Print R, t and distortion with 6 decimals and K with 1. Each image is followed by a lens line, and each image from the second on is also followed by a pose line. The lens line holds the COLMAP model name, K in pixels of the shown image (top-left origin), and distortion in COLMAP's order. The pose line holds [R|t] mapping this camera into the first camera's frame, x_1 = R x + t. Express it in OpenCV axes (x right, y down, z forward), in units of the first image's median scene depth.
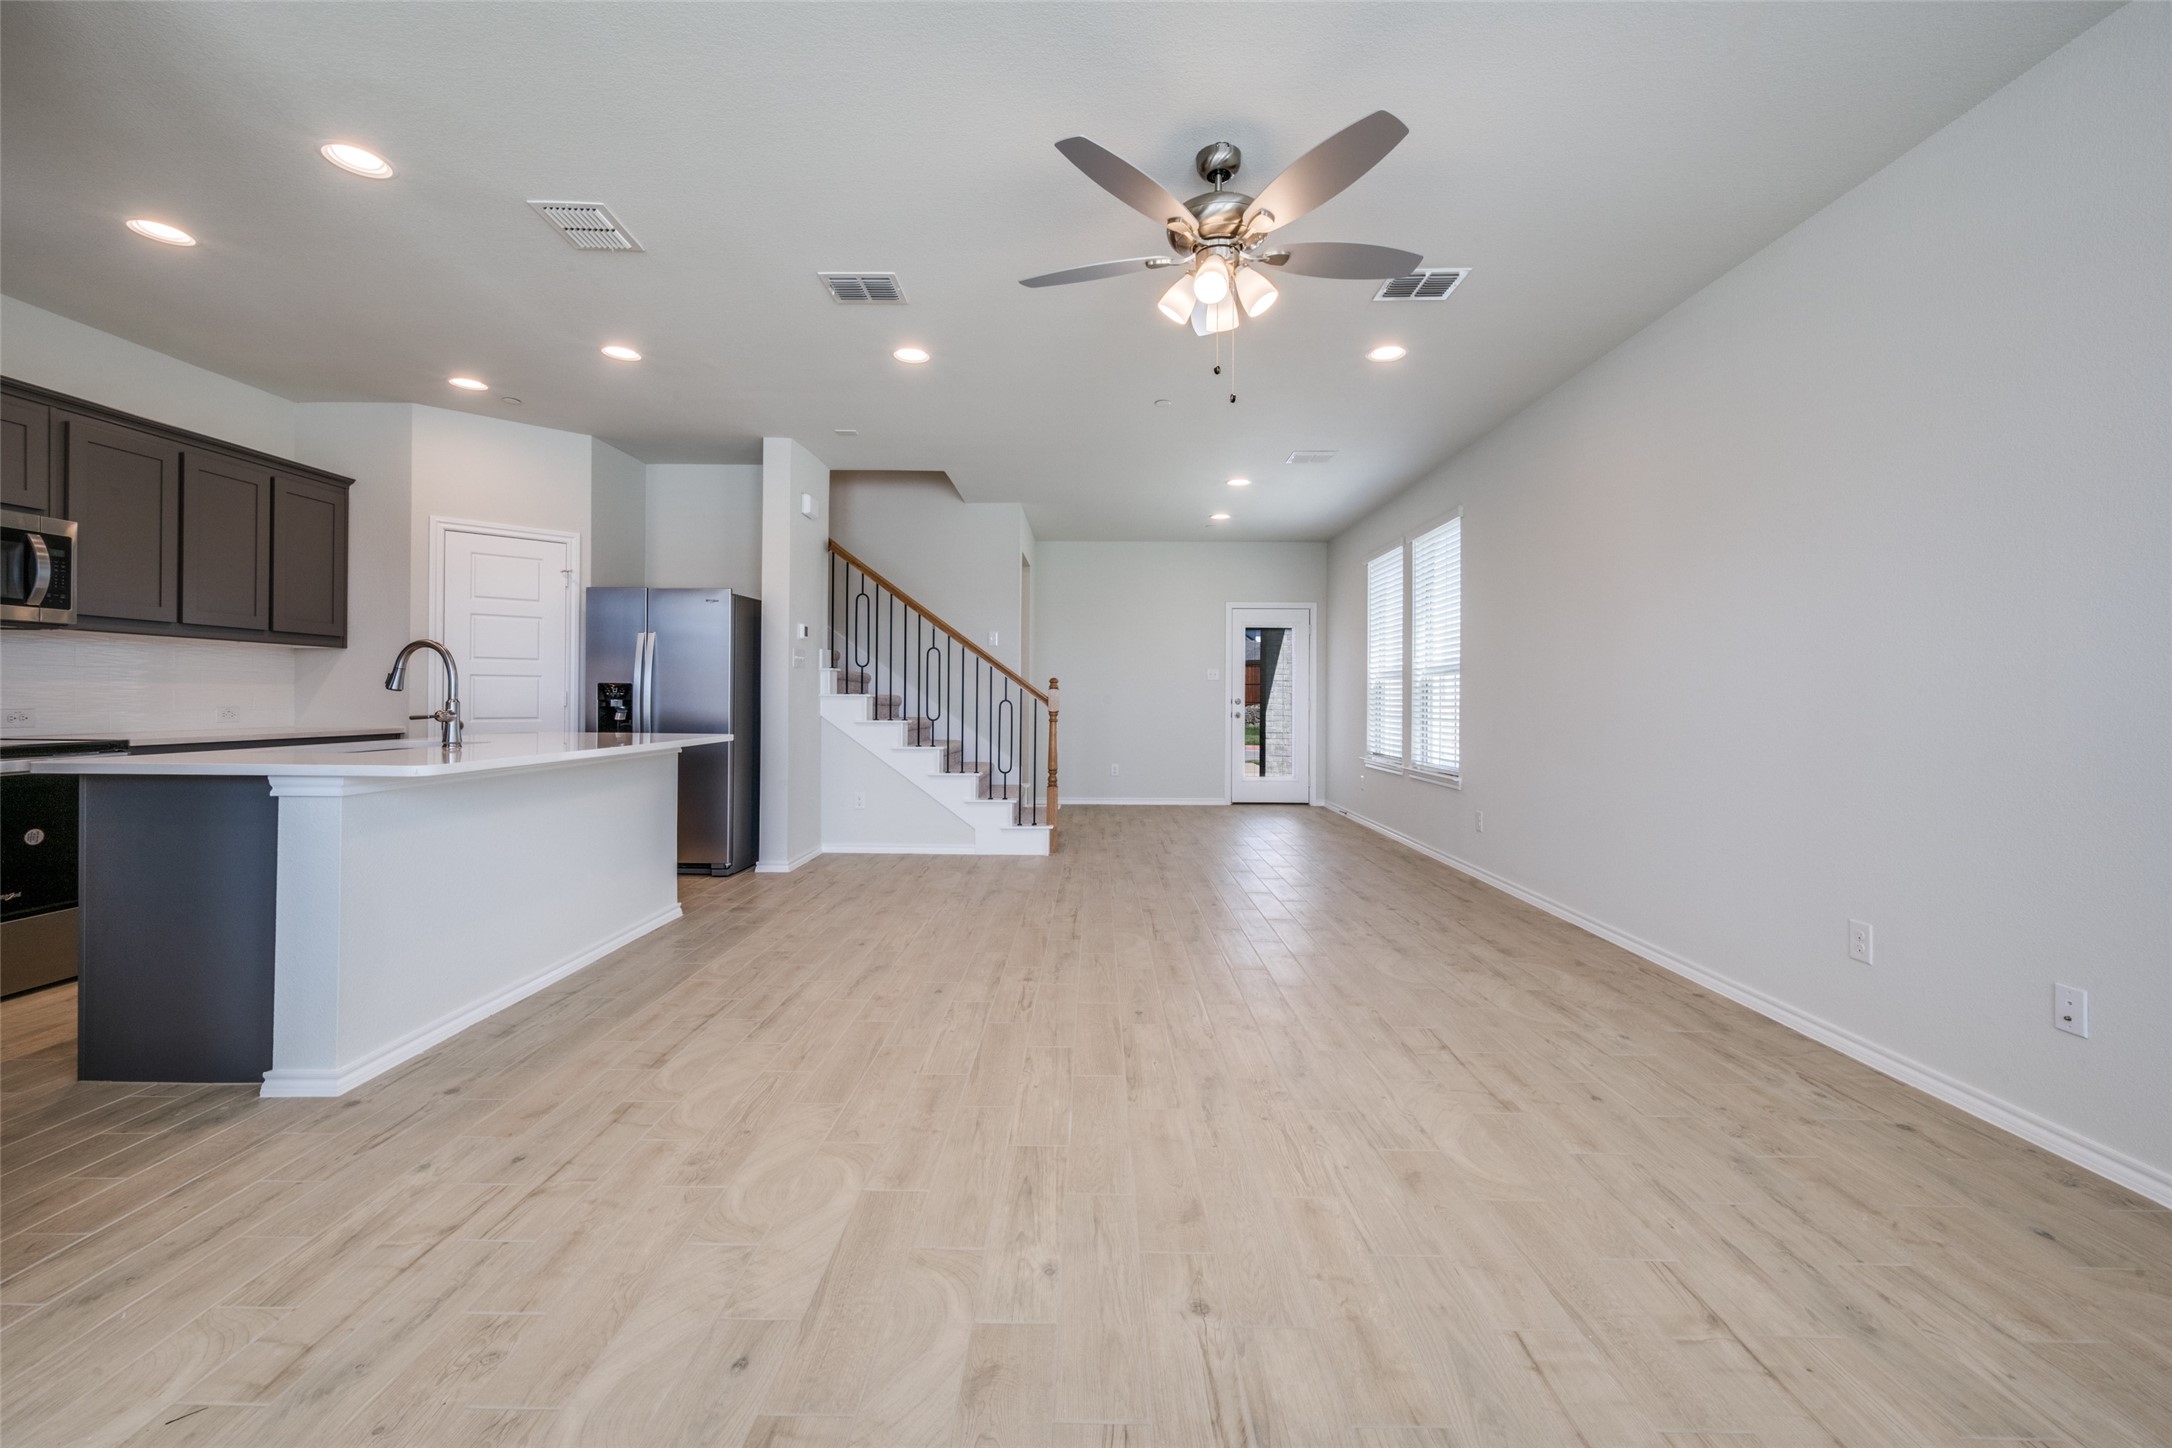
lens RADIAL K [[988.4, 0, 1082.5], [0, 988.4, 700.1], [0, 0, 1]] dist [0.004302, 0.000944]
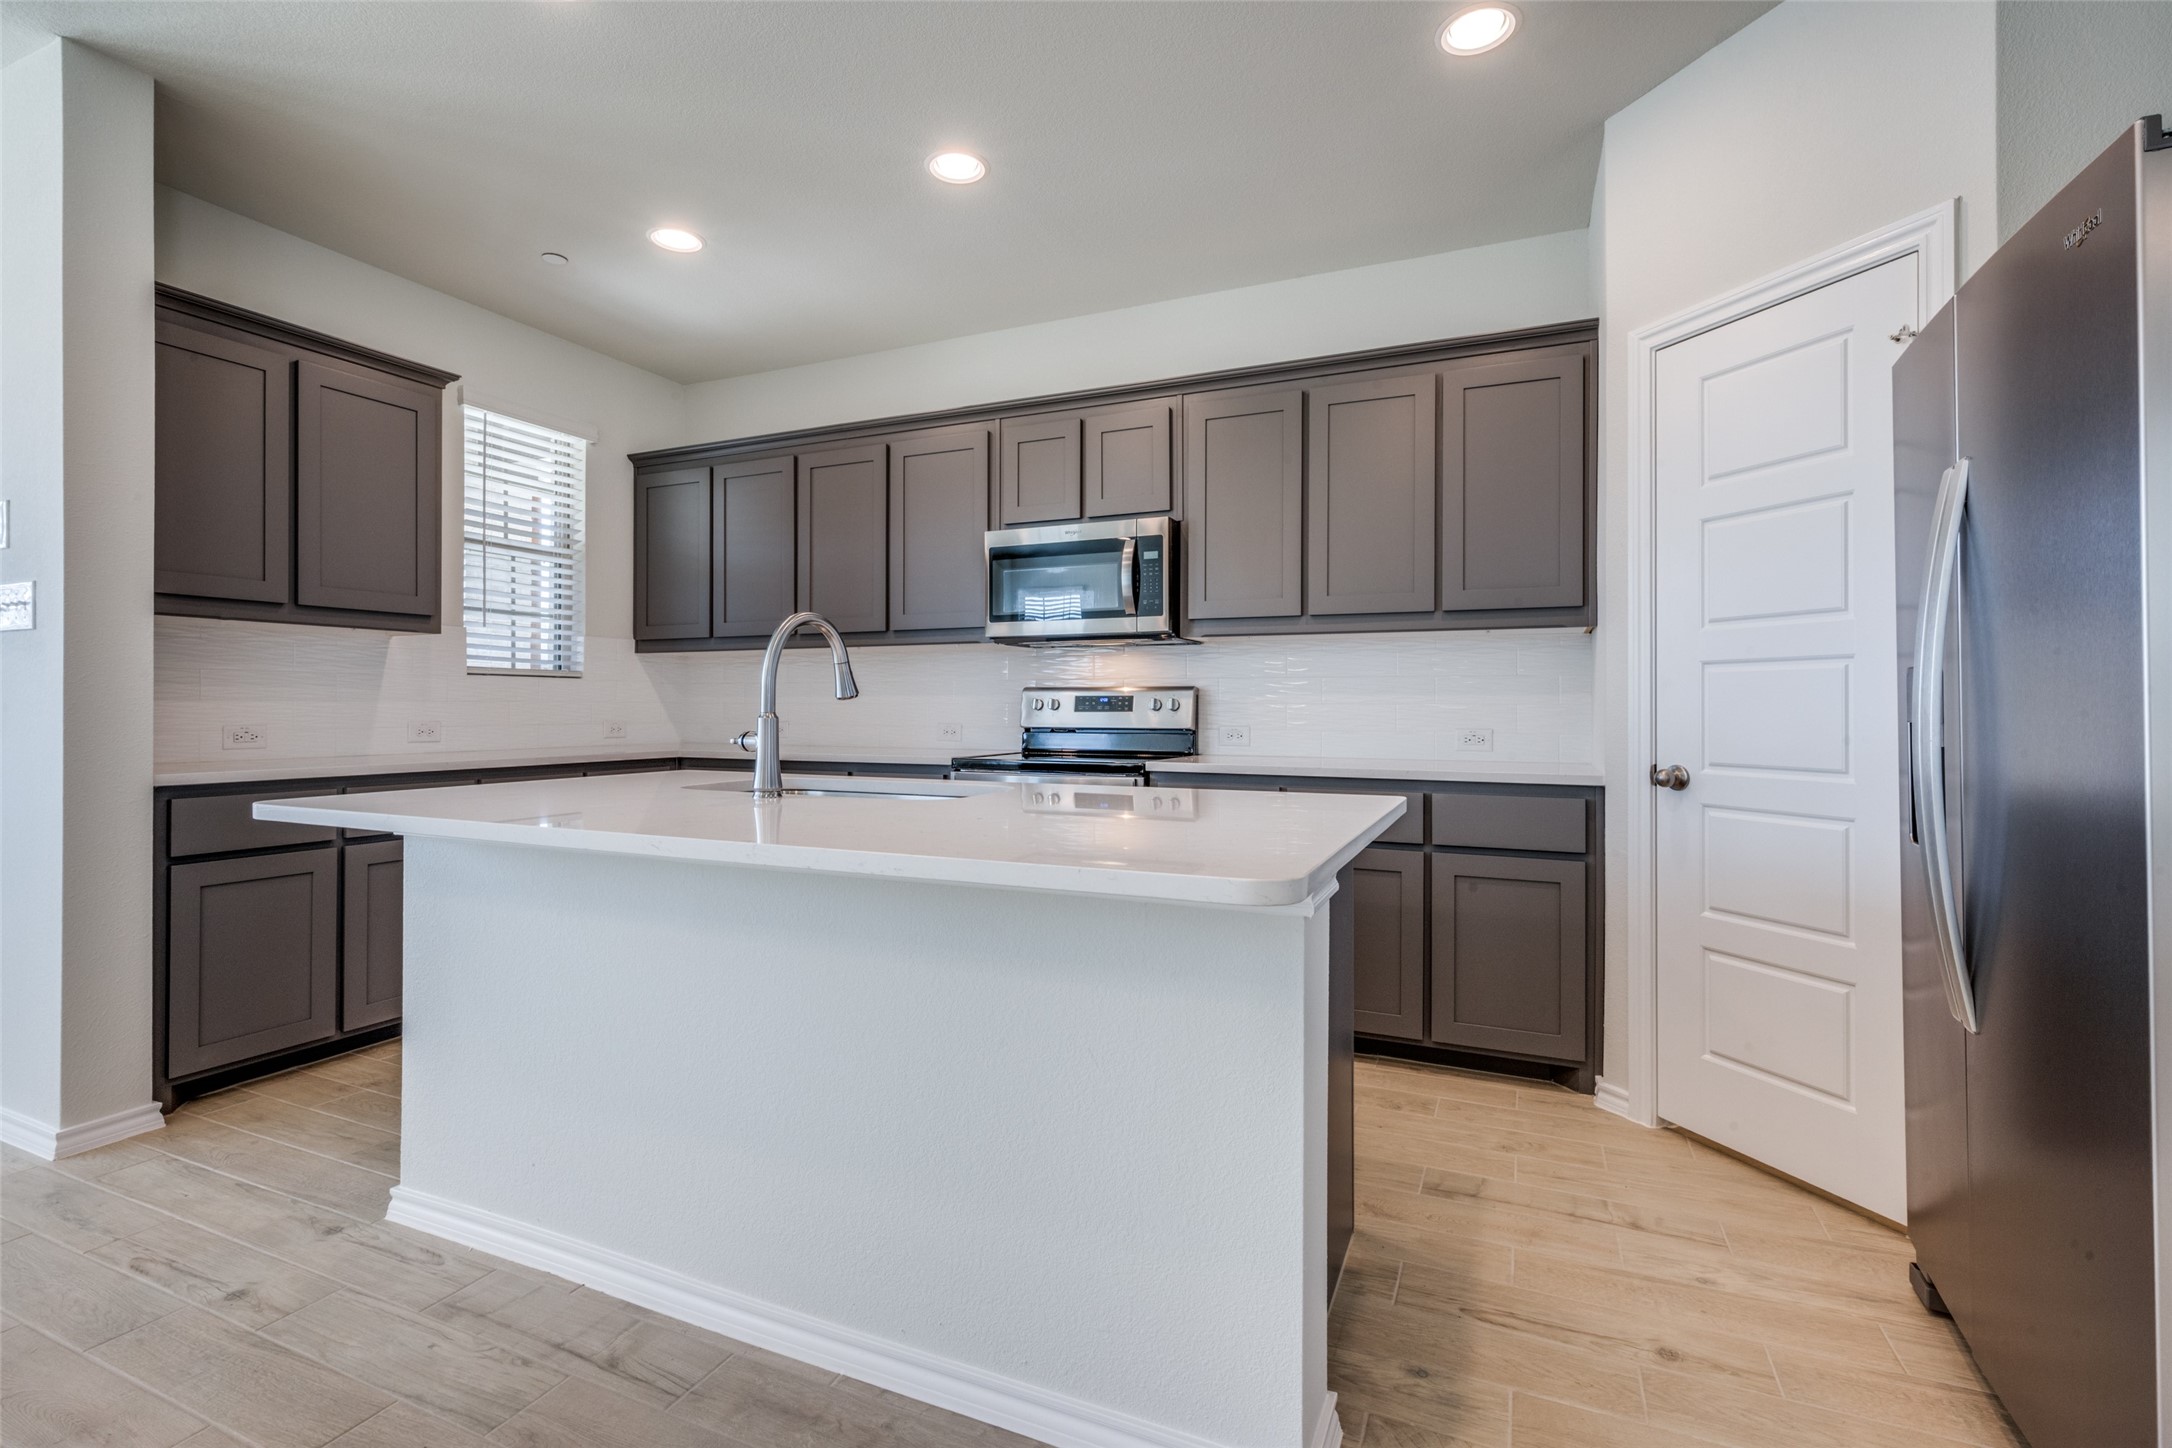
lens RADIAL K [[988.4, 0, 1082.5], [0, 988.4, 700.1], [0, 0, 1]] dist [0.004302, 0.000944]
pose [[-0.390941, -0.010468, -0.920356, -0.224321], [-0.001649, 0.999942, -0.010673, -0.007941], [0.920414, -0.002655, -0.390935, 1.759628]]
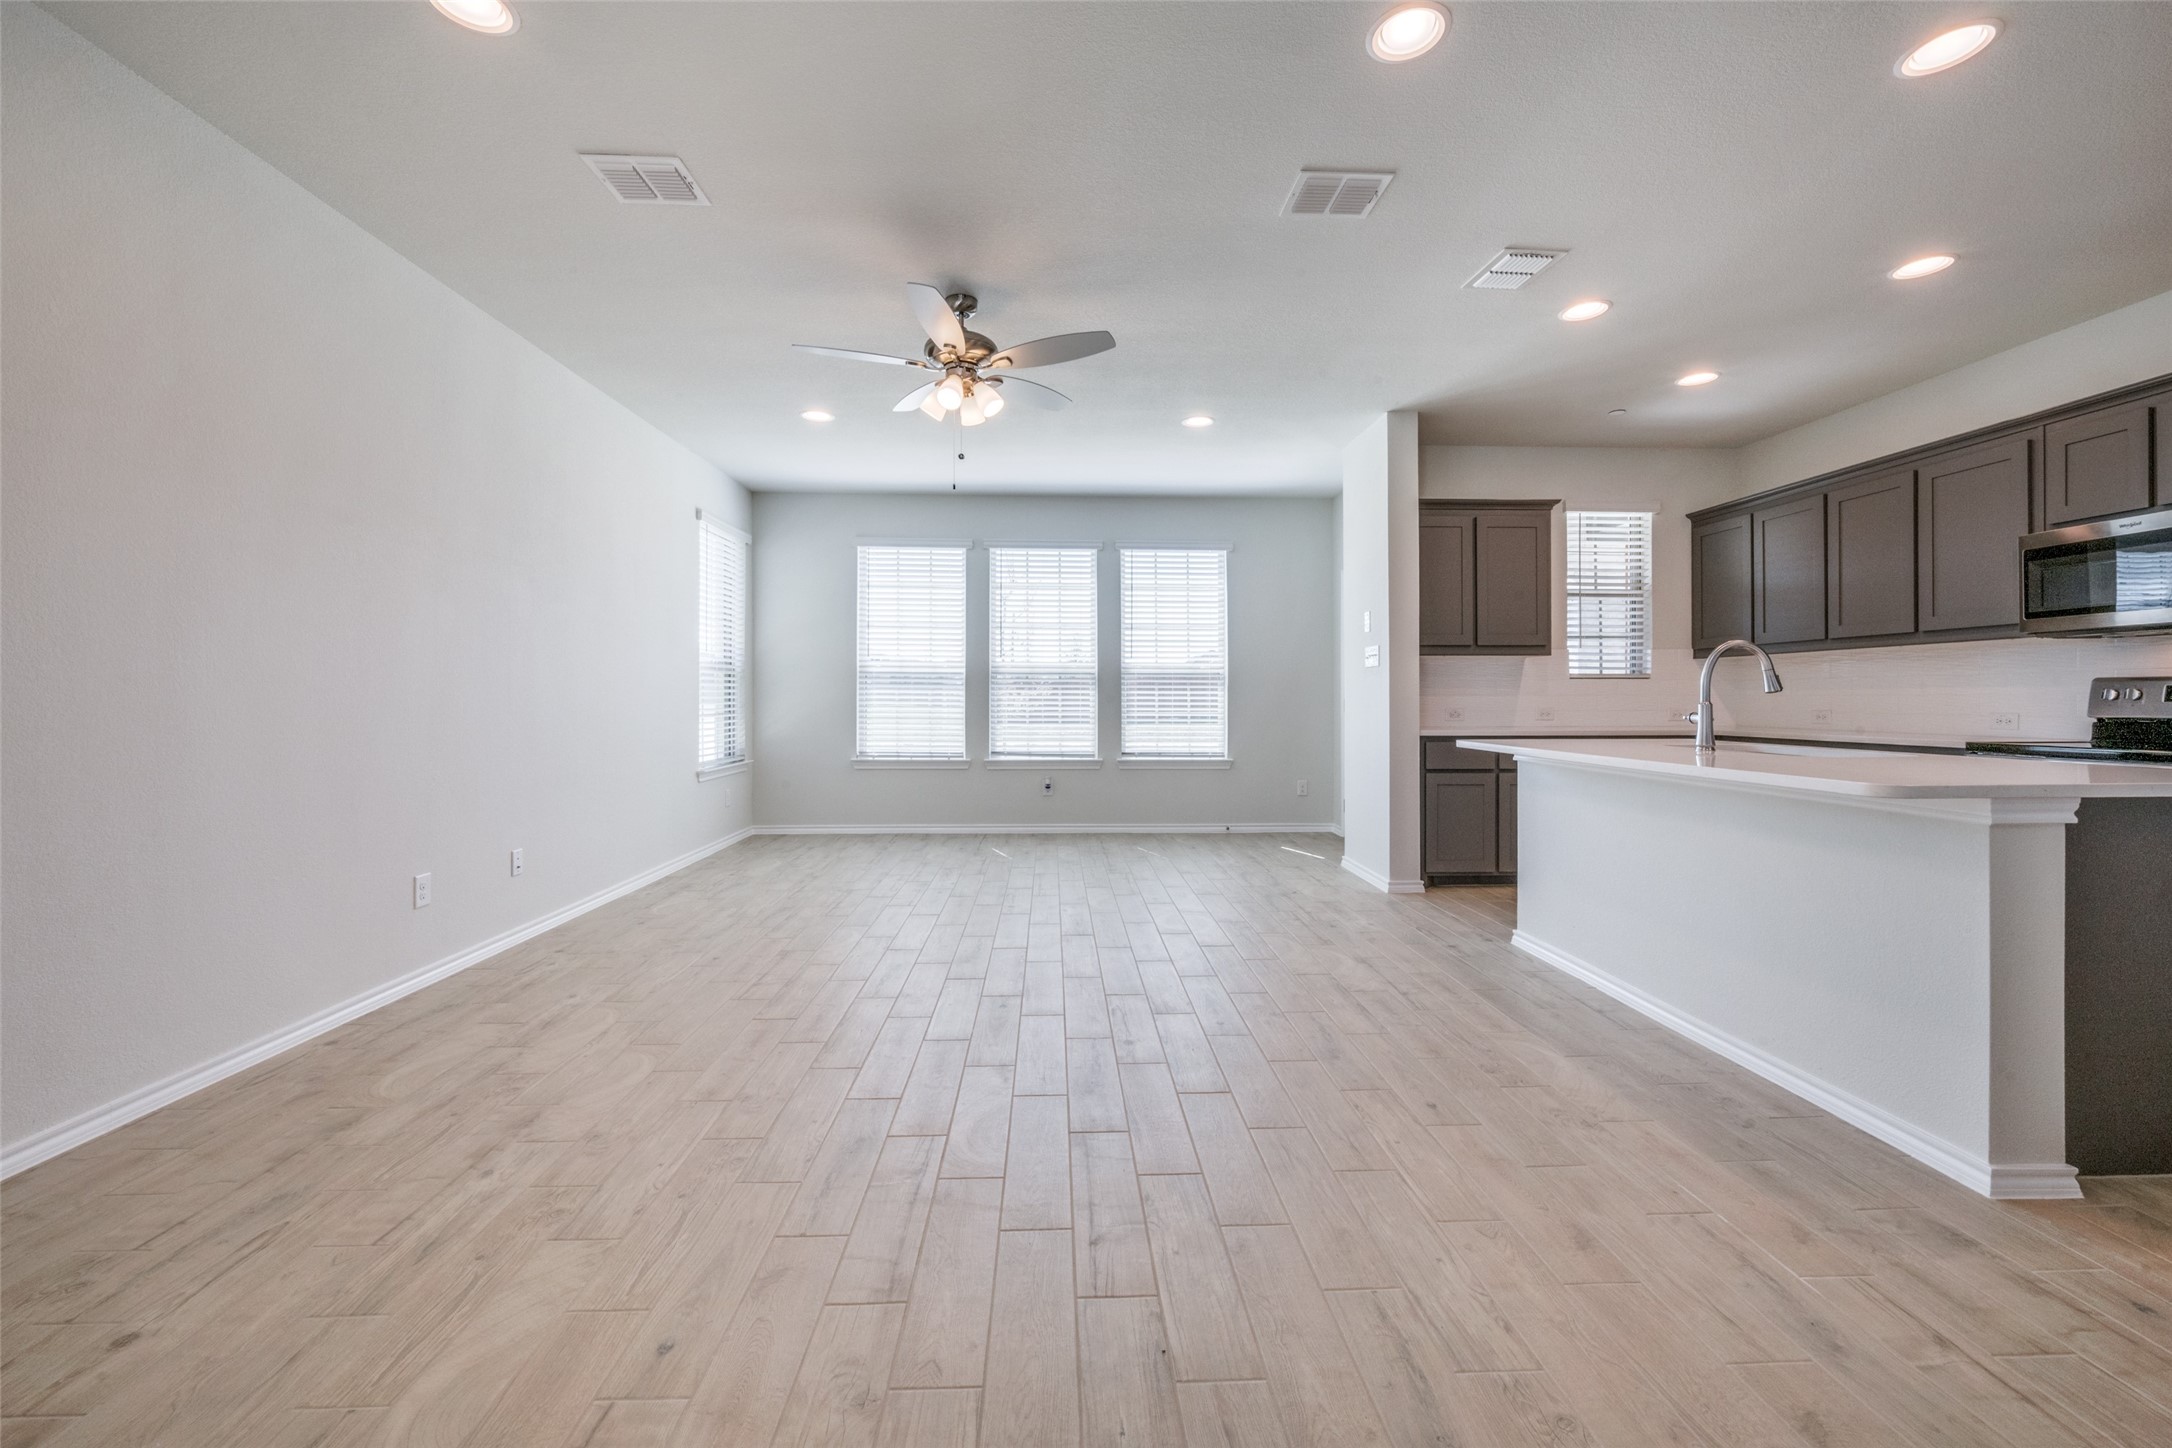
lens RADIAL K [[866.0, 0, 1080.7], [0, 866.0, 697.6], [0, 0, 1]] dist [0.000478, -0.000077]
pose [[-0.998508, -0.004589, -0.054418, 0.043899], [-0.004315, 0.999977, -0.005149, -0.000010], [0.054440, -0.004906, -0.998505, 2.315376]]
